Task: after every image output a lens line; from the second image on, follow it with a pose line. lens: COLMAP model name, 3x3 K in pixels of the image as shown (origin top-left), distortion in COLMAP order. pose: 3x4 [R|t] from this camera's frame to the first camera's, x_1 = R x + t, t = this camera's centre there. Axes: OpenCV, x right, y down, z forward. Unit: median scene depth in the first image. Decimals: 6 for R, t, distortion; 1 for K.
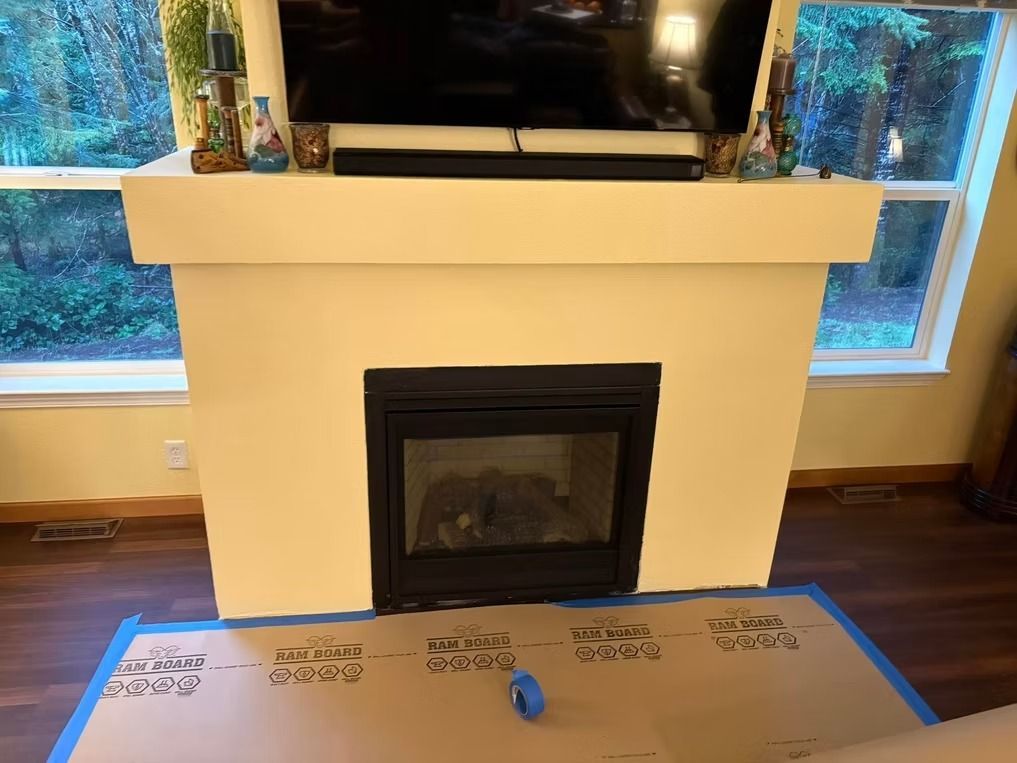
lens RADIAL K [[786.7, 0, 508.9], [0, 786.7, 405.8], [0, 0, 1]] dist [0.000874, -0.010970]
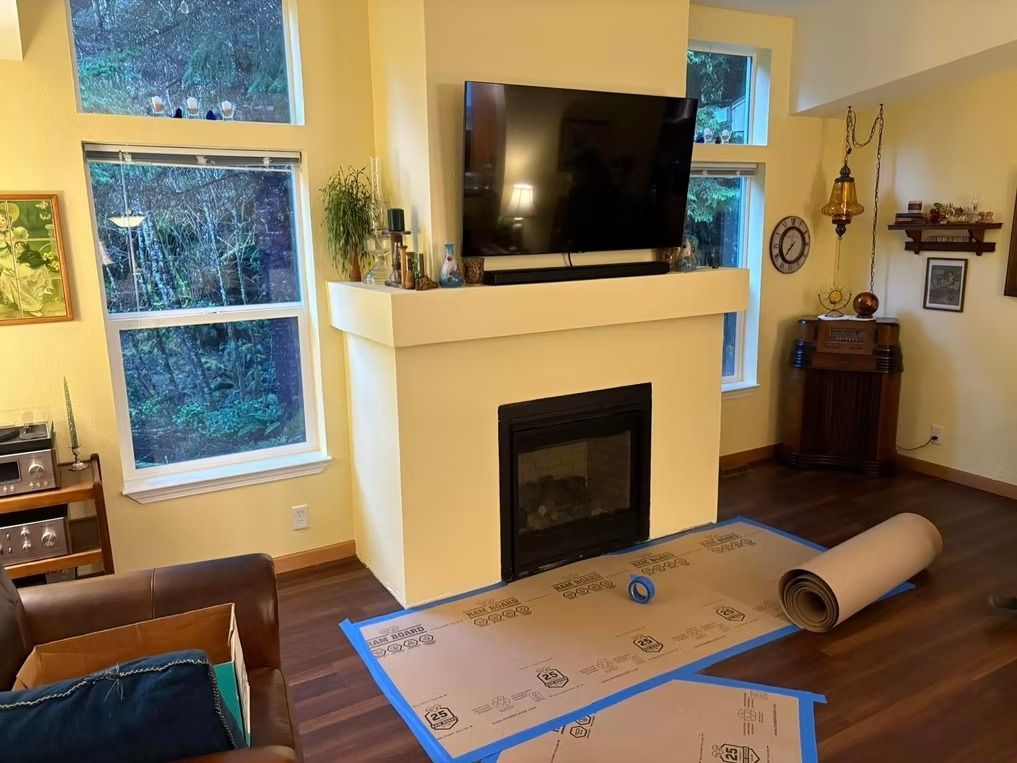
lens RADIAL K [[782.8, 0, 508.5], [0, 782.8, 381.5], [0, 0, 1]] dist [-0.000399, -0.000955]
pose [[0.925190, -0.128066, 0.357243, -0.637412], [0.198081, 0.965900, -0.166733, 0.151206], [-0.323708, 0.225023, 0.919009, -0.398444]]
